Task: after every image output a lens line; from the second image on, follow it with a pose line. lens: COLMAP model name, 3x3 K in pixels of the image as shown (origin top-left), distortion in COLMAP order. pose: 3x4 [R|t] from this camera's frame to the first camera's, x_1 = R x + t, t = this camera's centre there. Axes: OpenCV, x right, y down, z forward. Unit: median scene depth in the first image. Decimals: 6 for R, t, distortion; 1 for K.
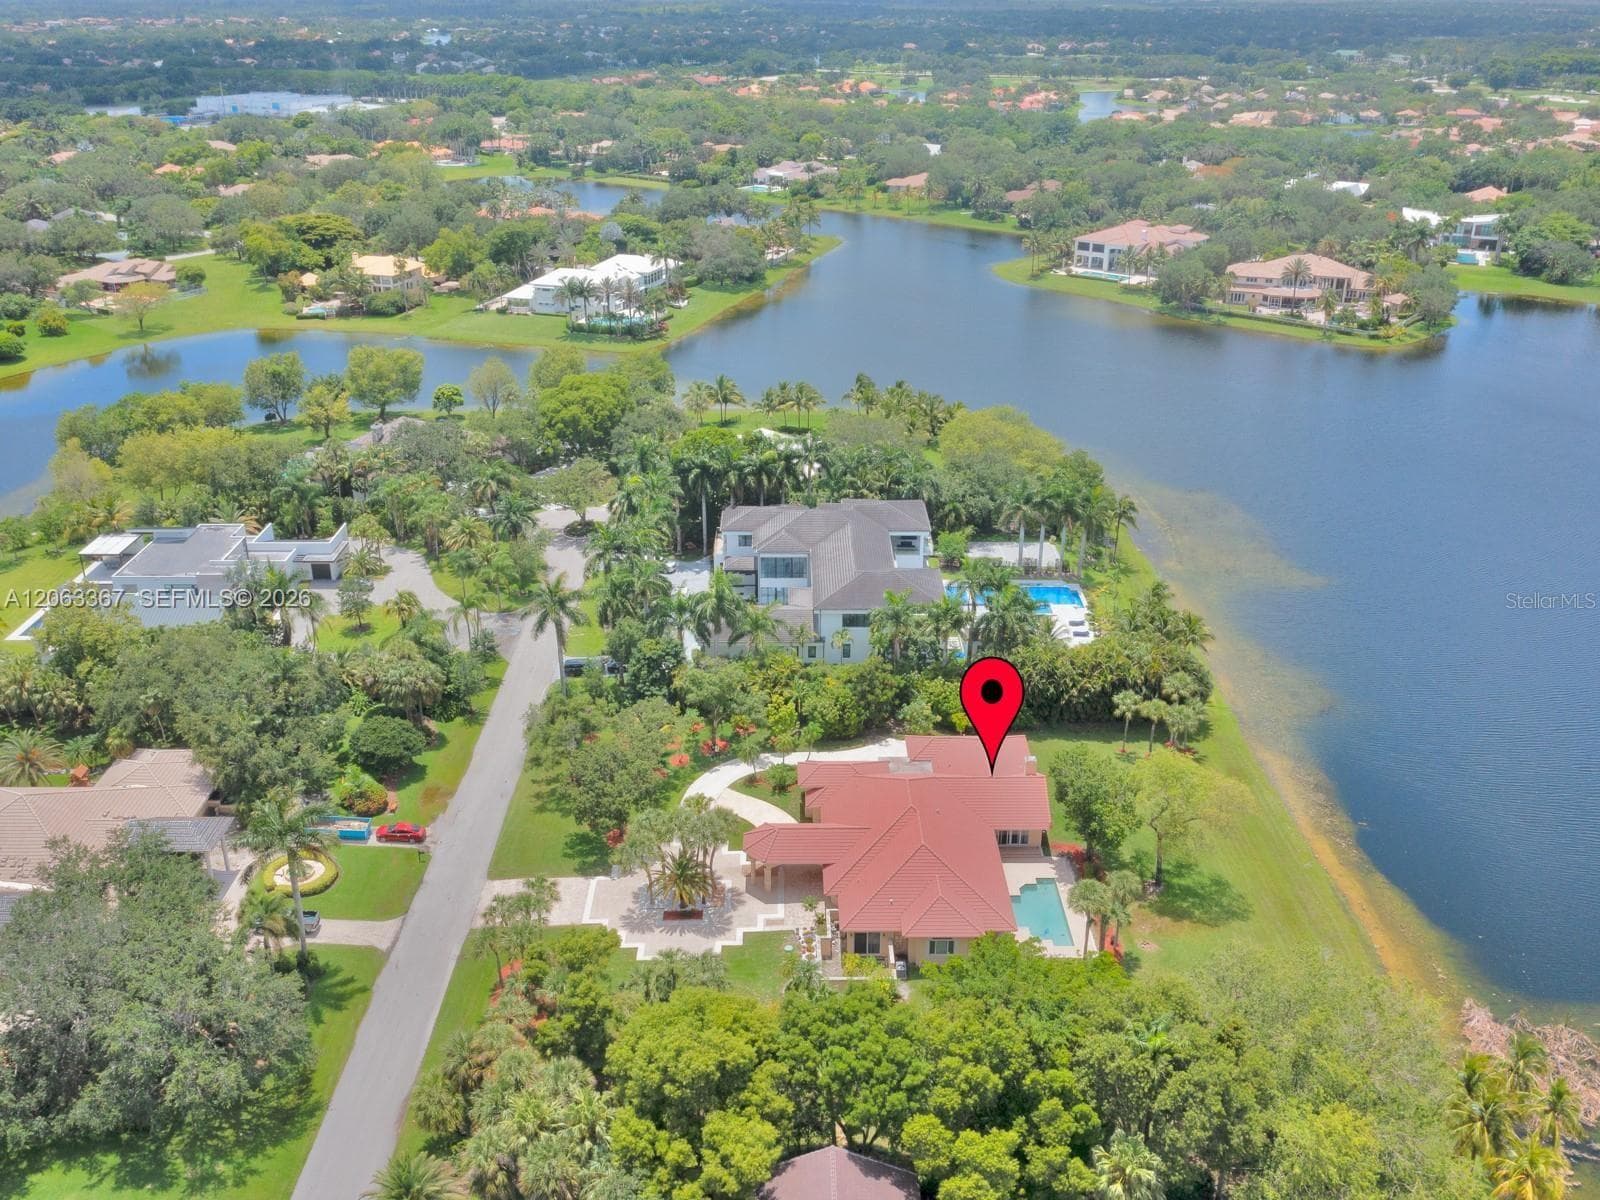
lens RADIAL K [[1476.3, 0, 800.0], [0, 1476.3, 600.0], [0, 0, 1]] dist [-0.000827, -0.007545]
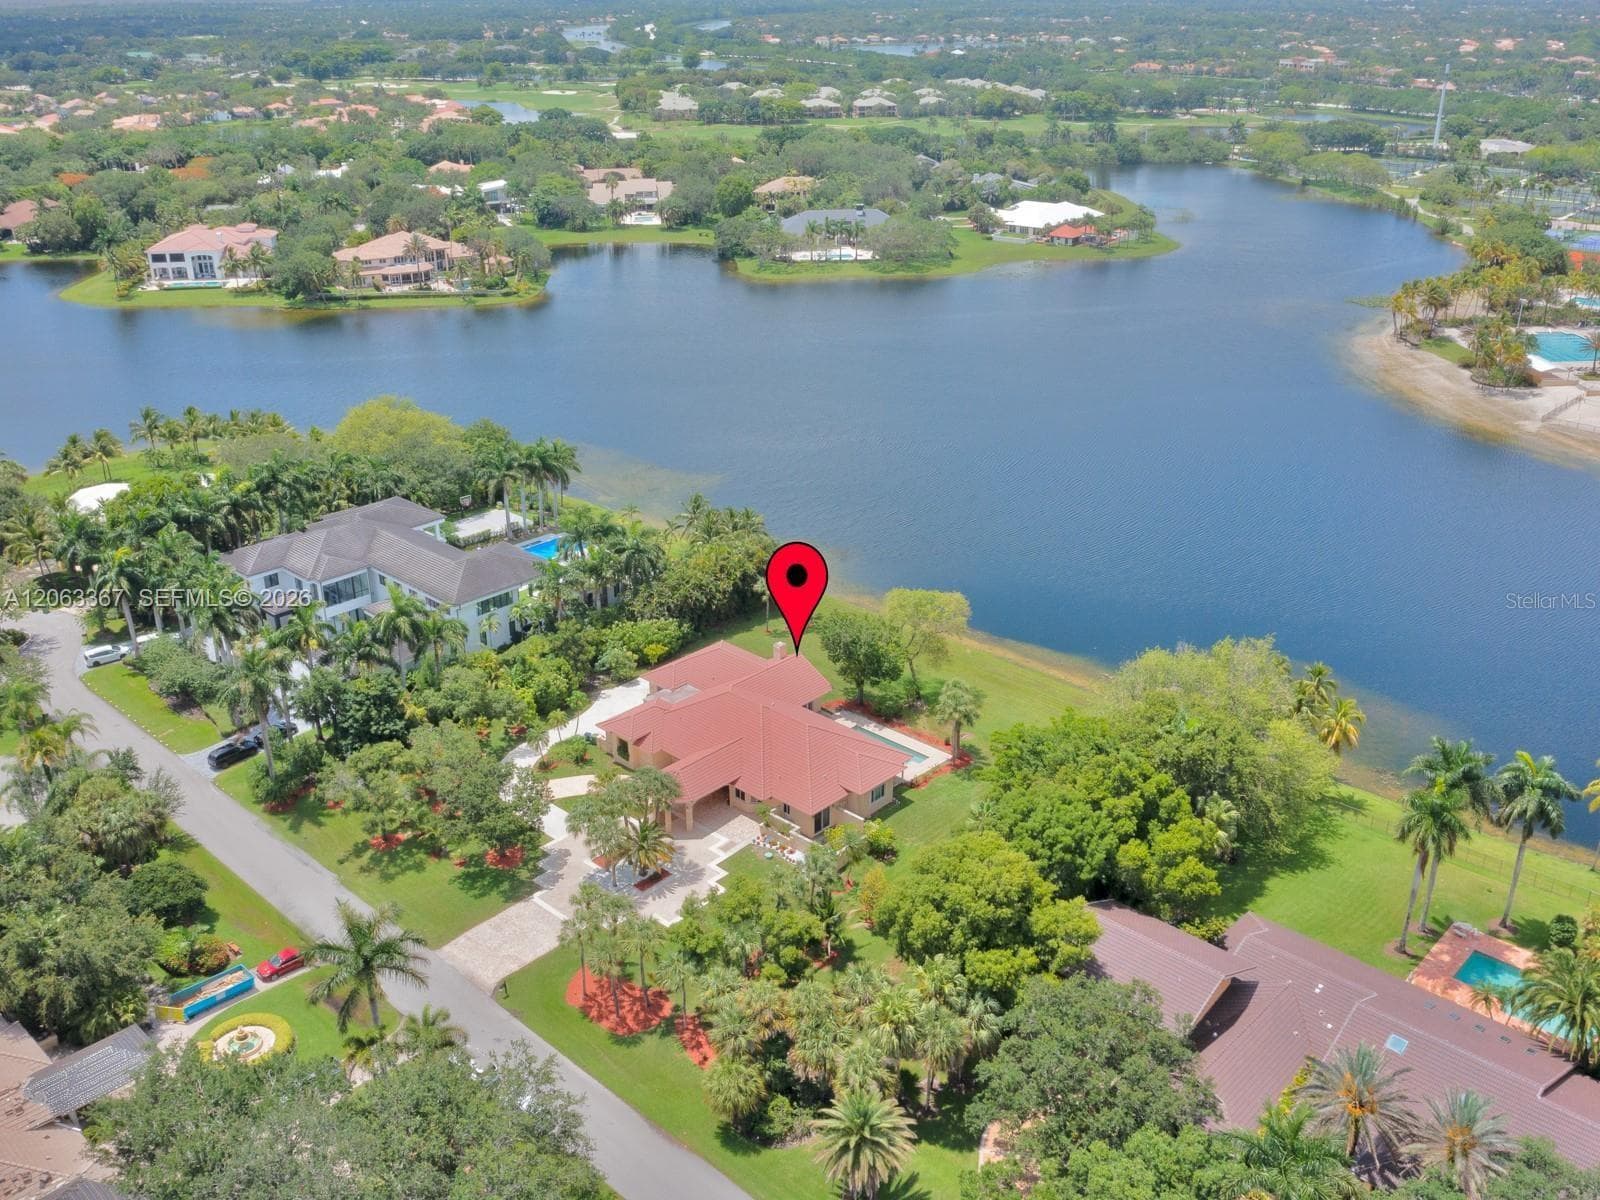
lens RADIAL K [[1476.3, 0, 800.0], [0, 1476.3, 600.0], [0, 0, 1]] dist [-0.000827, -0.007545]
pose [[0.675671, -0.293502, 0.676258, -0.262320], [0.295435, 0.948249, 0.116370, -0.023299], [-0.675416, 0.121162, 0.727416, 0.069912]]
